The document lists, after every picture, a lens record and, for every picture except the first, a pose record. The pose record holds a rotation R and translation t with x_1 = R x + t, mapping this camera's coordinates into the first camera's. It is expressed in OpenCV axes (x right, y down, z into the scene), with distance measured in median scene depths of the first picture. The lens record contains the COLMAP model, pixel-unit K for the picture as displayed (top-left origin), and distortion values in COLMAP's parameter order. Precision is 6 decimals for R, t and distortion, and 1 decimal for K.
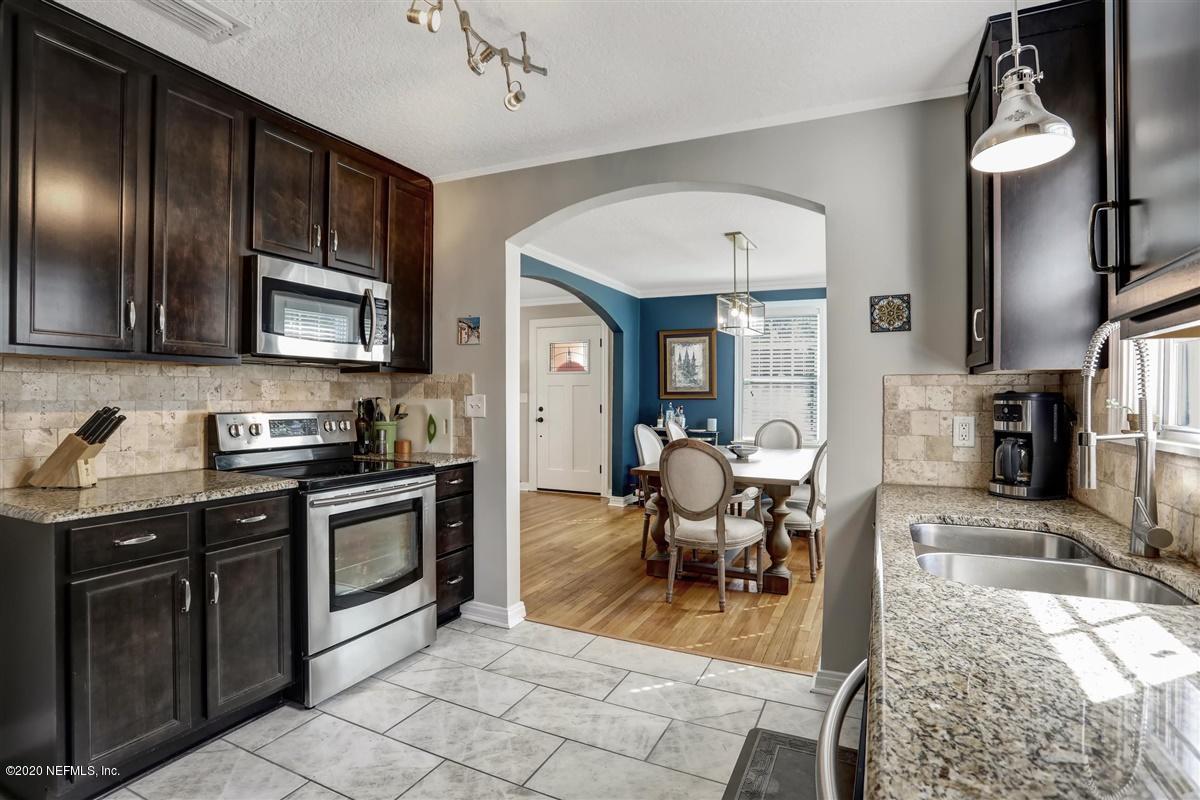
lens RADIAL K [[588.2, 0, 598.1], [0, 588.2, 398.2], [0, 0, 1]] dist [-0.010758, 0.002440]
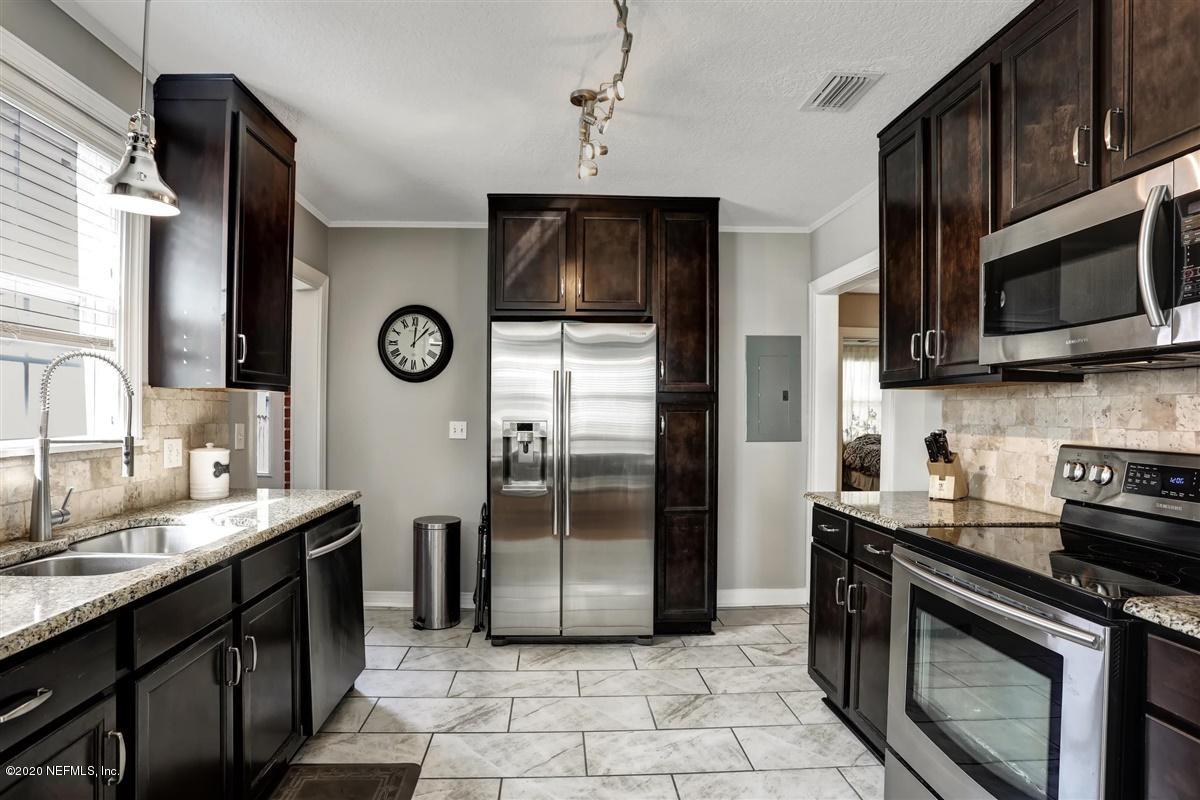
lens RADIAL K [[588.2, 0, 596.6], [0, 588.2, 408.9], [0, 0, 1]] dist [-0.010758, 0.002440]
pose [[-0.865493, -0.016565, -0.500646, 0.223649], [-0.014497, 0.999863, -0.008021, -0.005234], [0.500711, 0.000316, -0.865615, 1.299671]]
